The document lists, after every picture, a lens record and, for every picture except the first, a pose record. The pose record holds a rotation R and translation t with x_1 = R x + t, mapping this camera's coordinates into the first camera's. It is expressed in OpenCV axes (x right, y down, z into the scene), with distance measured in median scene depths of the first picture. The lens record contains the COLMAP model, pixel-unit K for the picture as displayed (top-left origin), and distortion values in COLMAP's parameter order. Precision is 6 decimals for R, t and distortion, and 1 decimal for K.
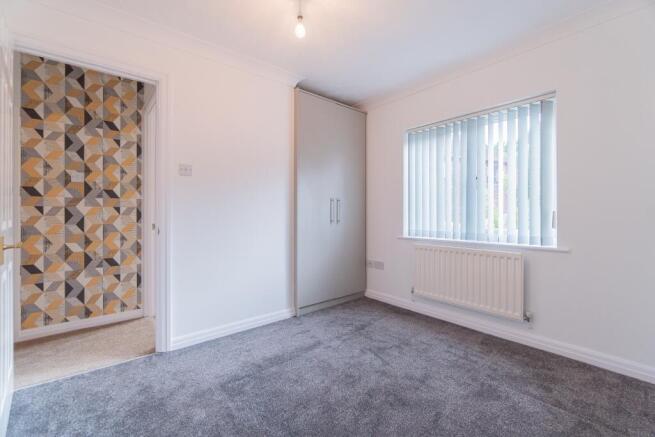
lens RADIAL K [[284.5, 0, 323.3], [0, 284.5, 212.9], [0, 0, 1]] dist [0.000236, 0.000219]
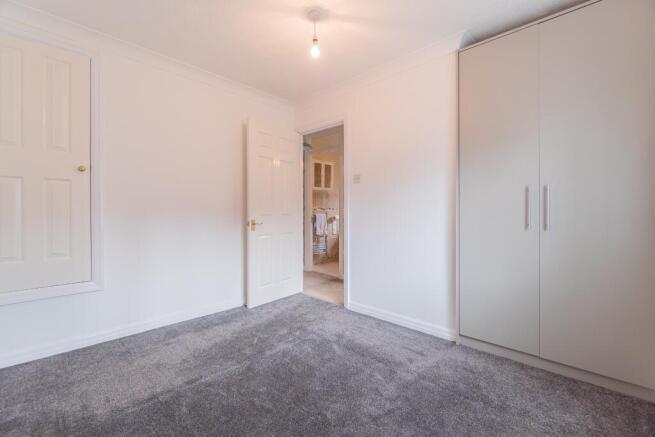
lens RADIAL K [[284.5, 0, 323.3], [0, 284.5, 212.9], [0, 0, 1]] dist [0.000236, 0.000219]
pose [[0.107691, 0.009128, -0.994143, 0.763724], [-0.001920, 0.999958, 0.008973, -0.002927], [0.994183, 0.000943, 0.107704, 0.653473]]
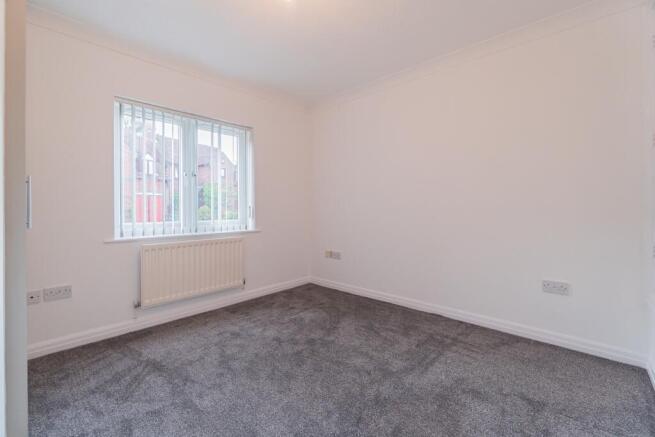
lens RADIAL K [[284.5, 0, 323.3], [0, 284.5, 212.9], [0, 0, 1]] dist [0.000236, 0.000219]
pose [[-0.131383, -0.020156, 0.991127, -0.672319], [-0.002937, 0.999797, 0.019943, -0.002075], [-0.991327, -0.000291, -0.131416, 0.727239]]
